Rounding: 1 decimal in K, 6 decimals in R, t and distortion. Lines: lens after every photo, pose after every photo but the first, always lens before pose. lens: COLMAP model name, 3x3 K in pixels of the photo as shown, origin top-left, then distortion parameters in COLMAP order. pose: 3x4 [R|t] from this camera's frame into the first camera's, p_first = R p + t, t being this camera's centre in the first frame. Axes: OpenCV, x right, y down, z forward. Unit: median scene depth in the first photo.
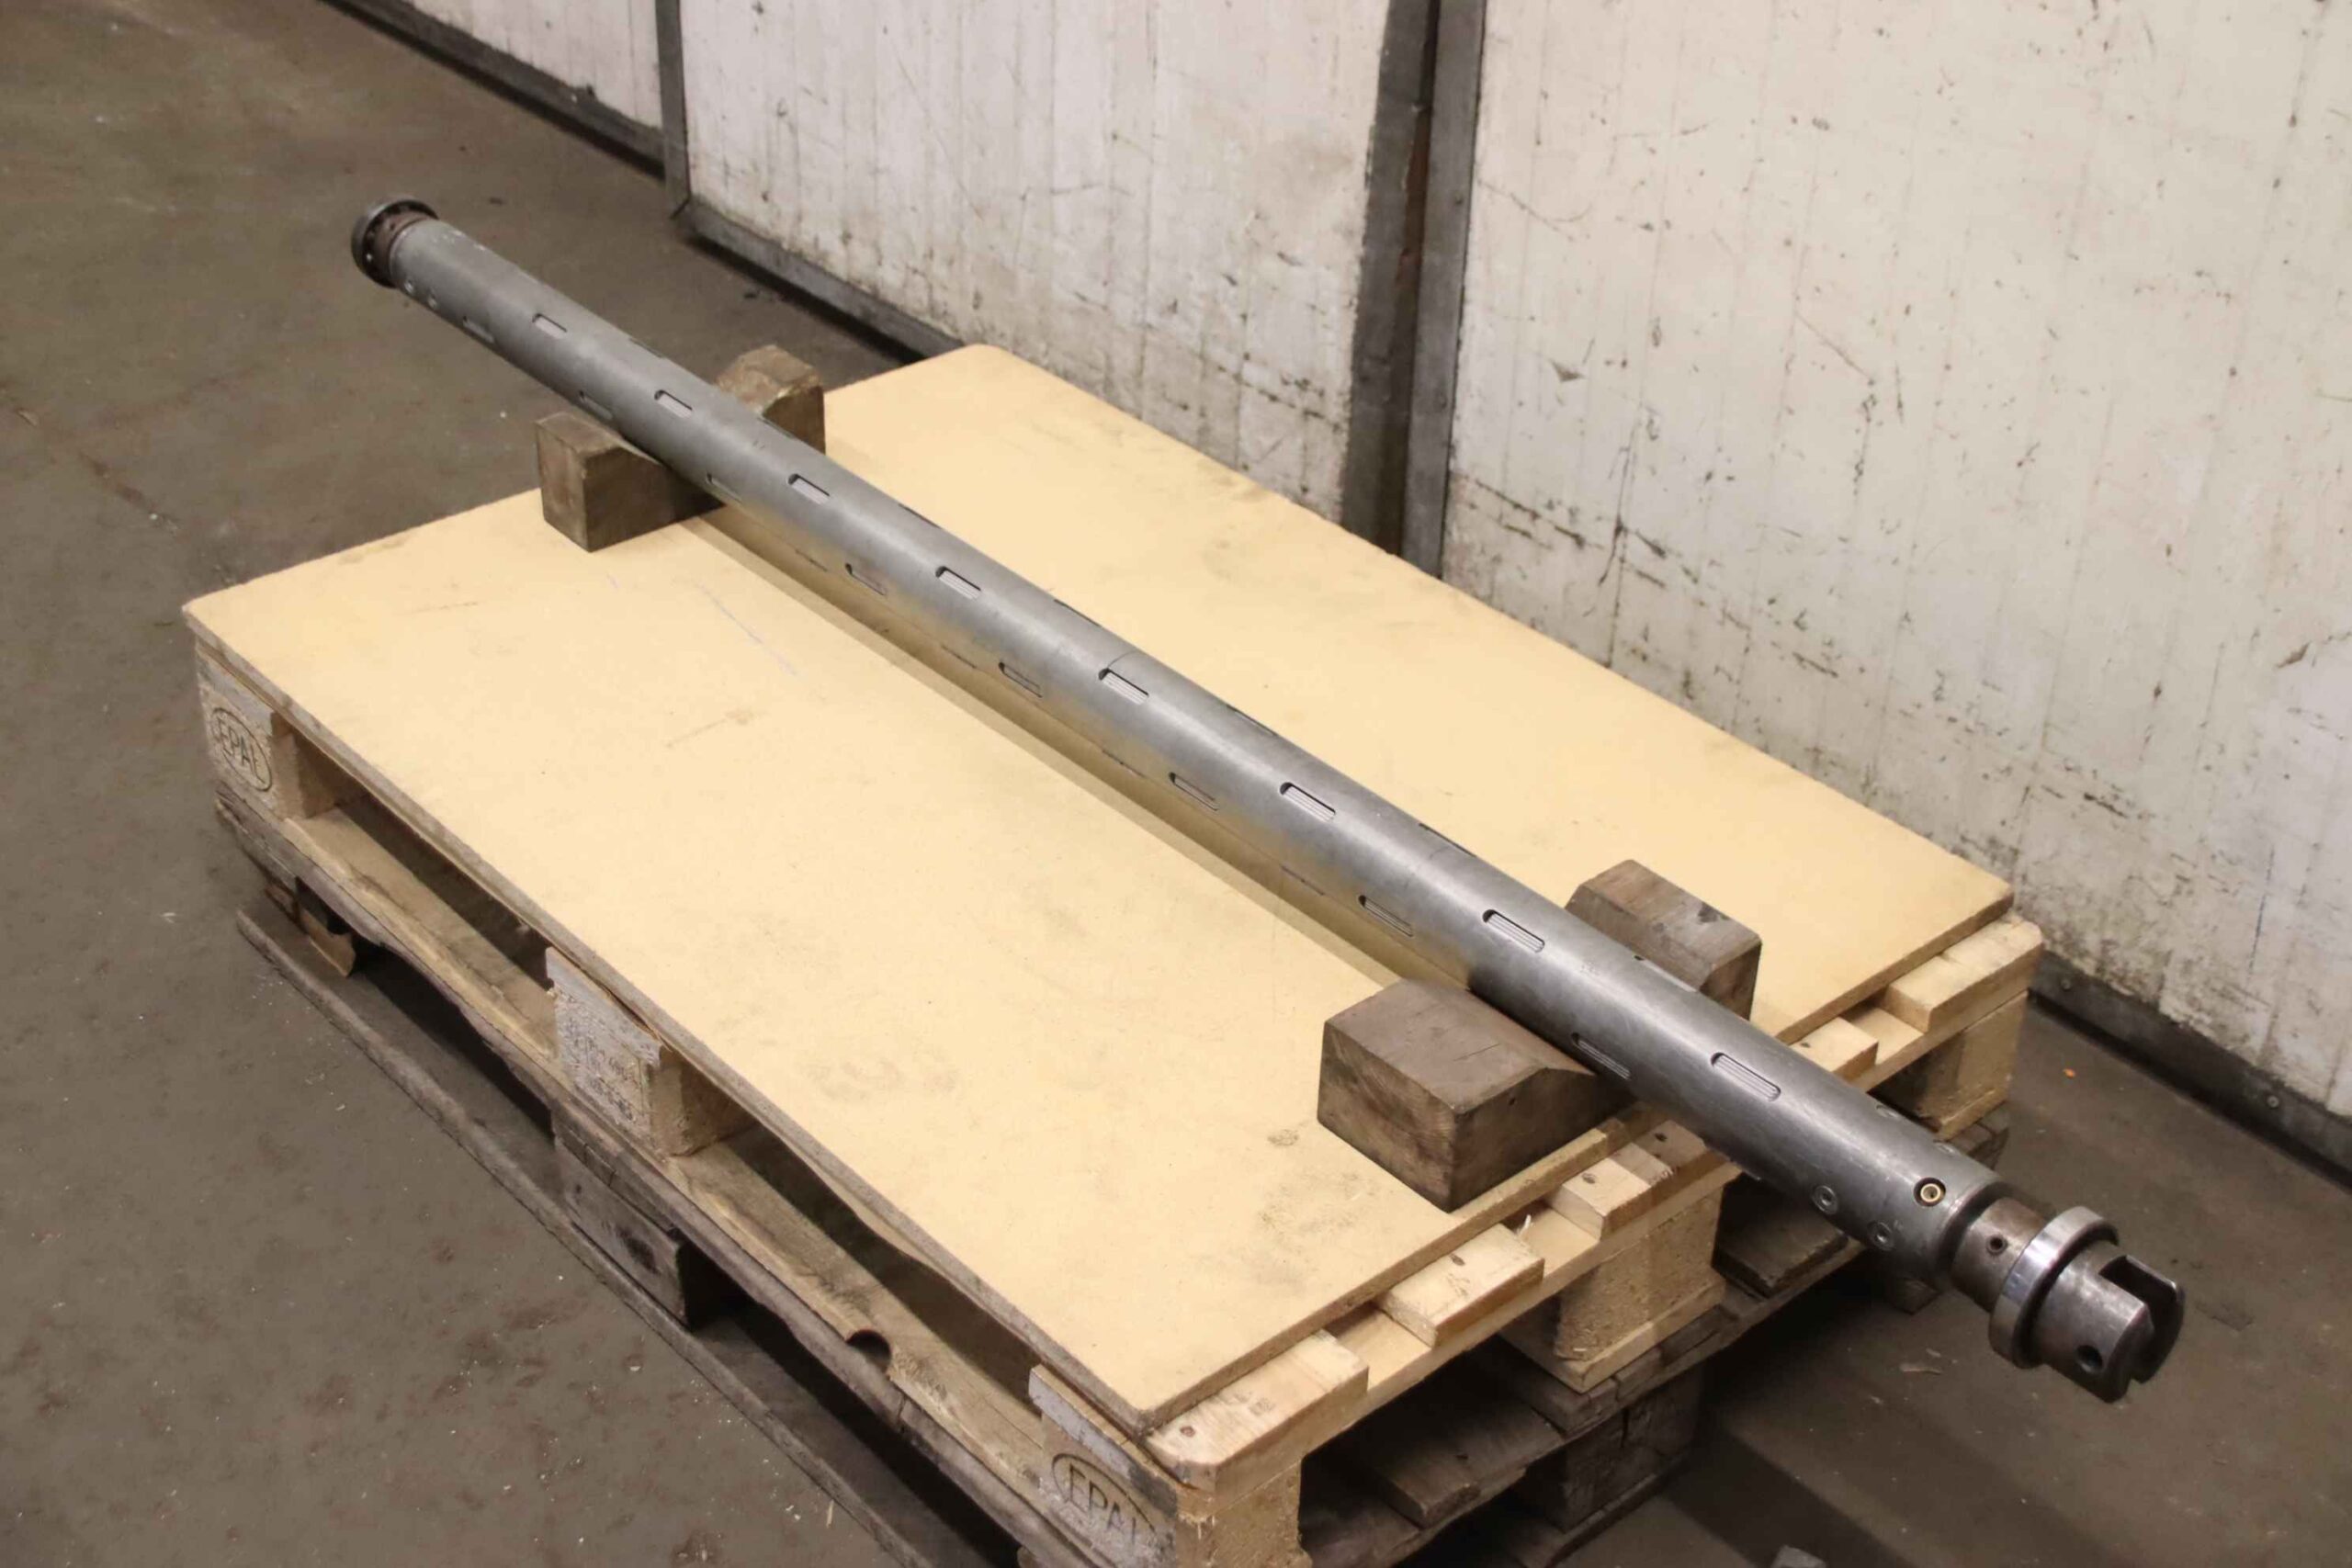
lens RADIAL K [[3133.6, 0, 1176.0], [0, 3133.6, 784.0], [0, 0, 1]] dist [-0.017274, 0.118543]
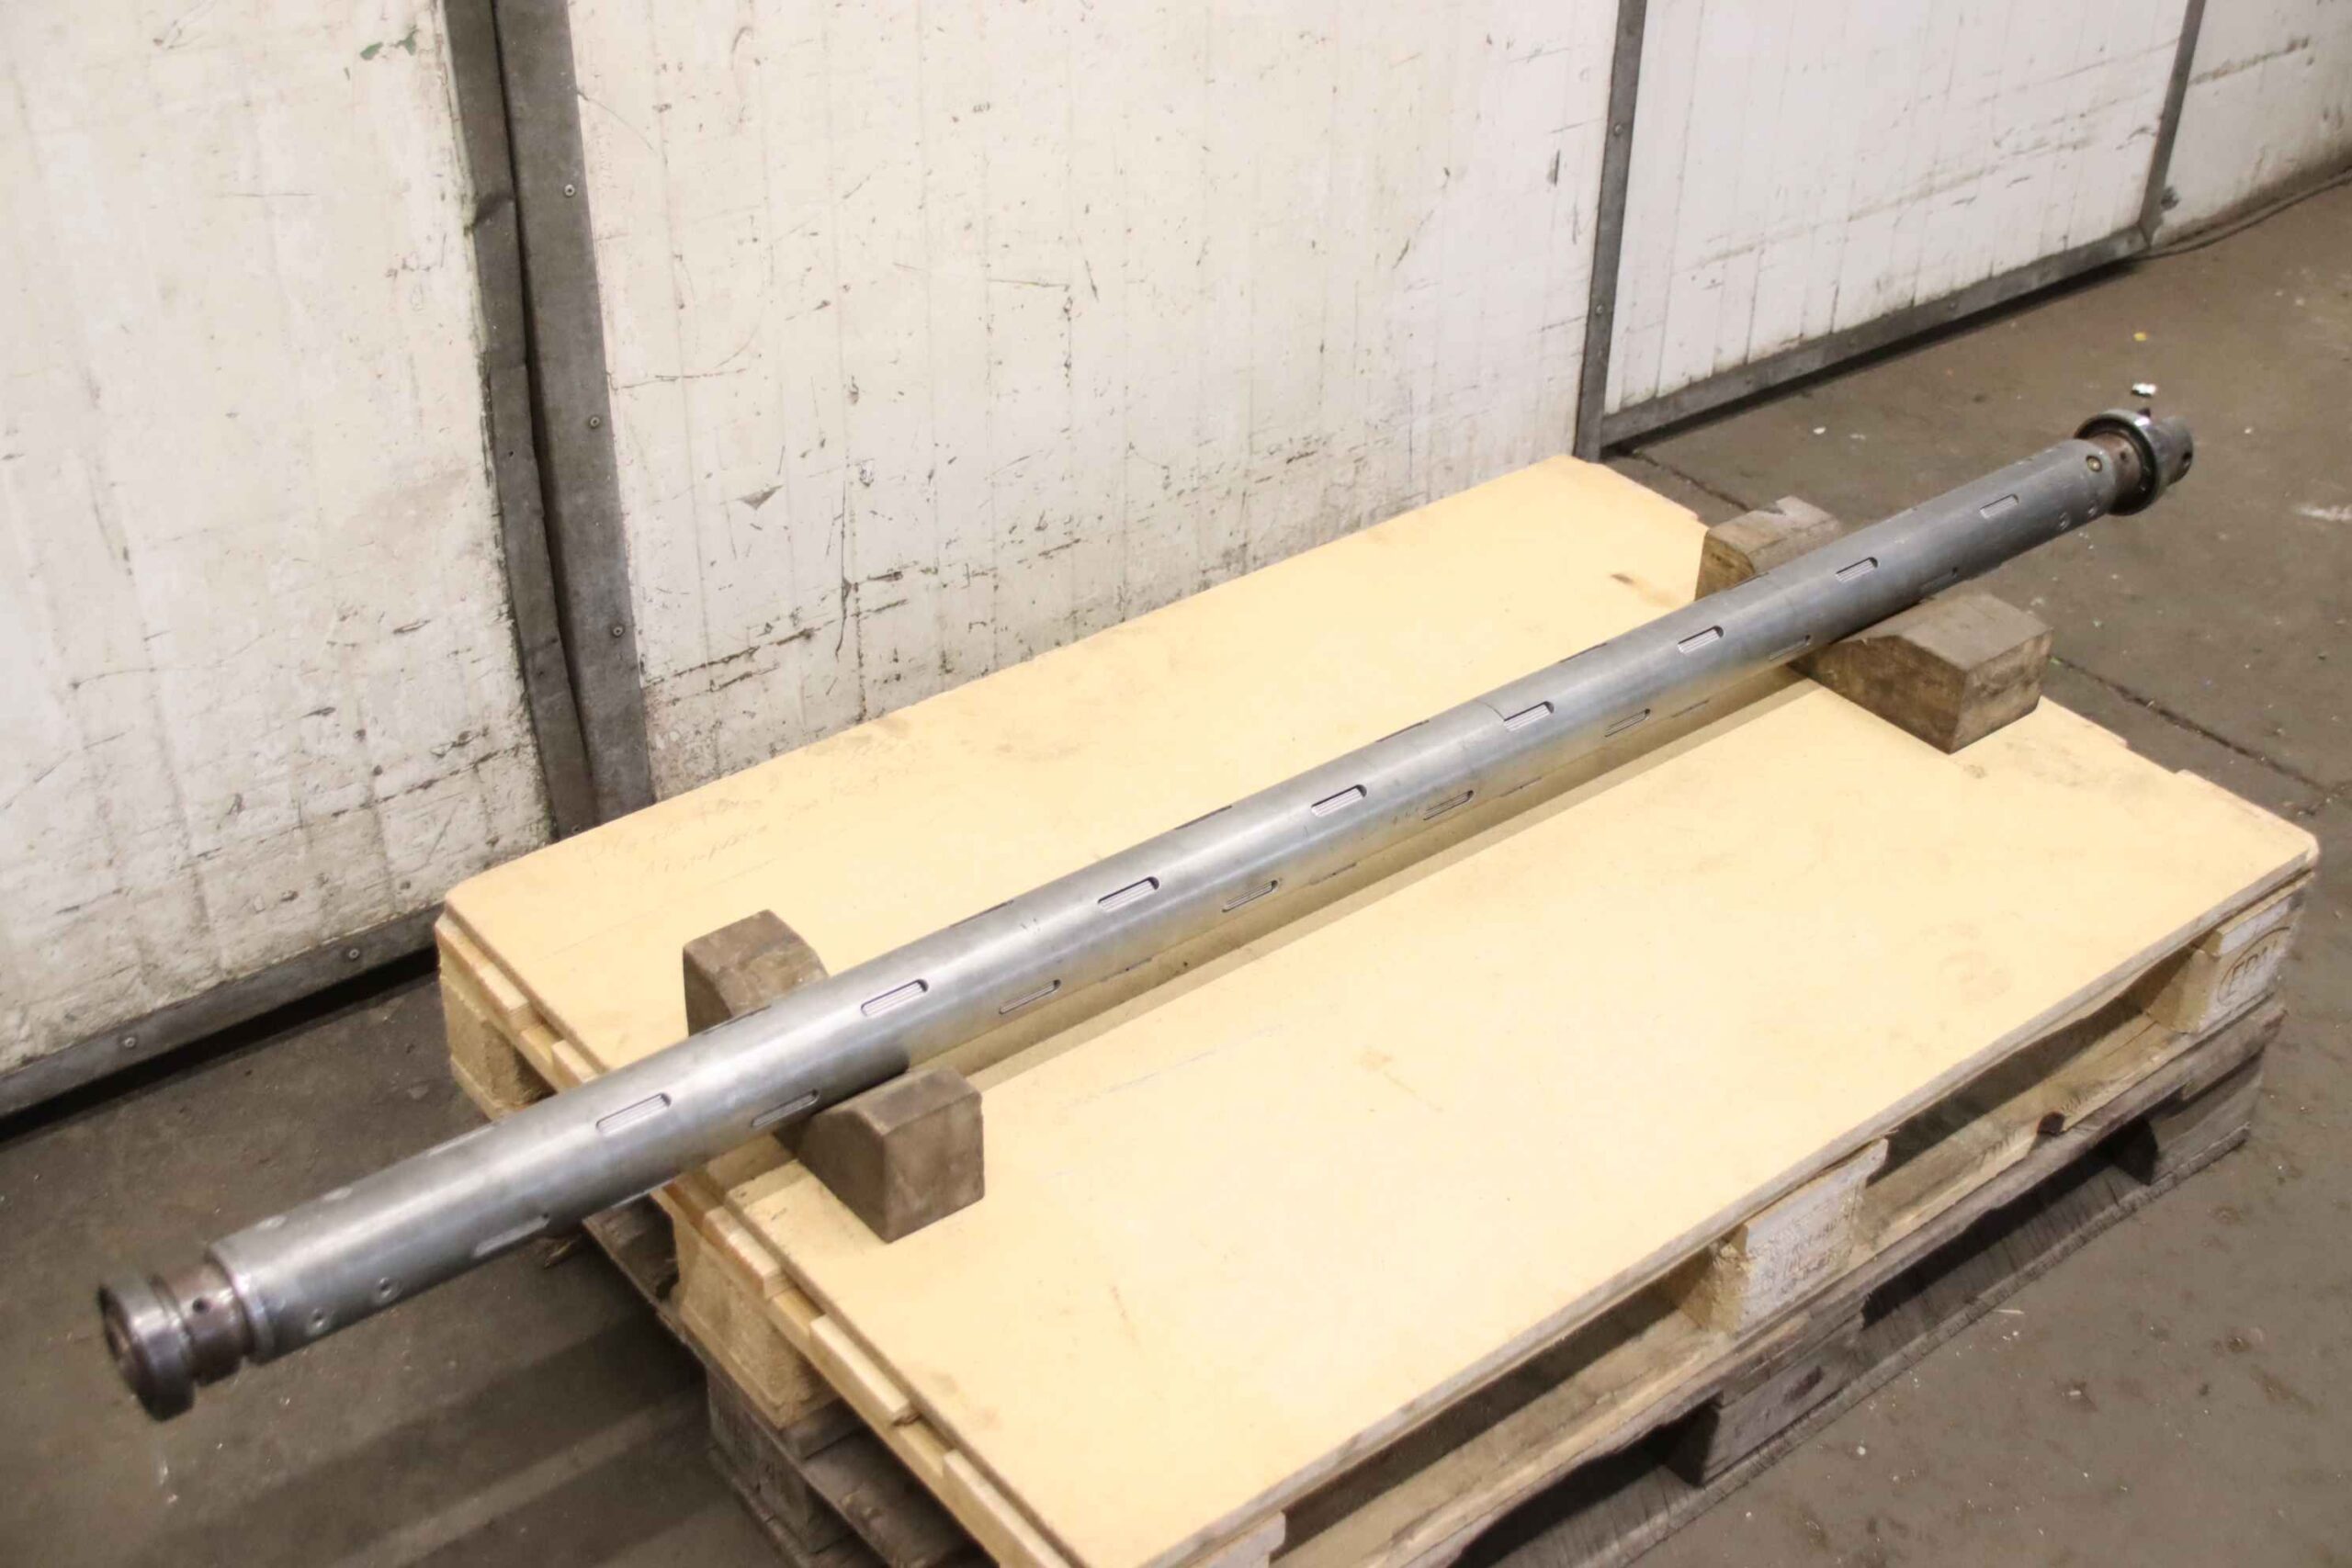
lens RADIAL K [[2848.4, 0, 1176.0], [0, 2848.4, 784.0], [0, 0, 1]] dist [-0.044466, 0.089977]
pose [[0.034559, -0.574382, 0.817857, -0.645131], [0.515976, 0.711100, 0.477604, -0.421037], [-0.855906, 0.405489, 0.320942, 0.629588]]
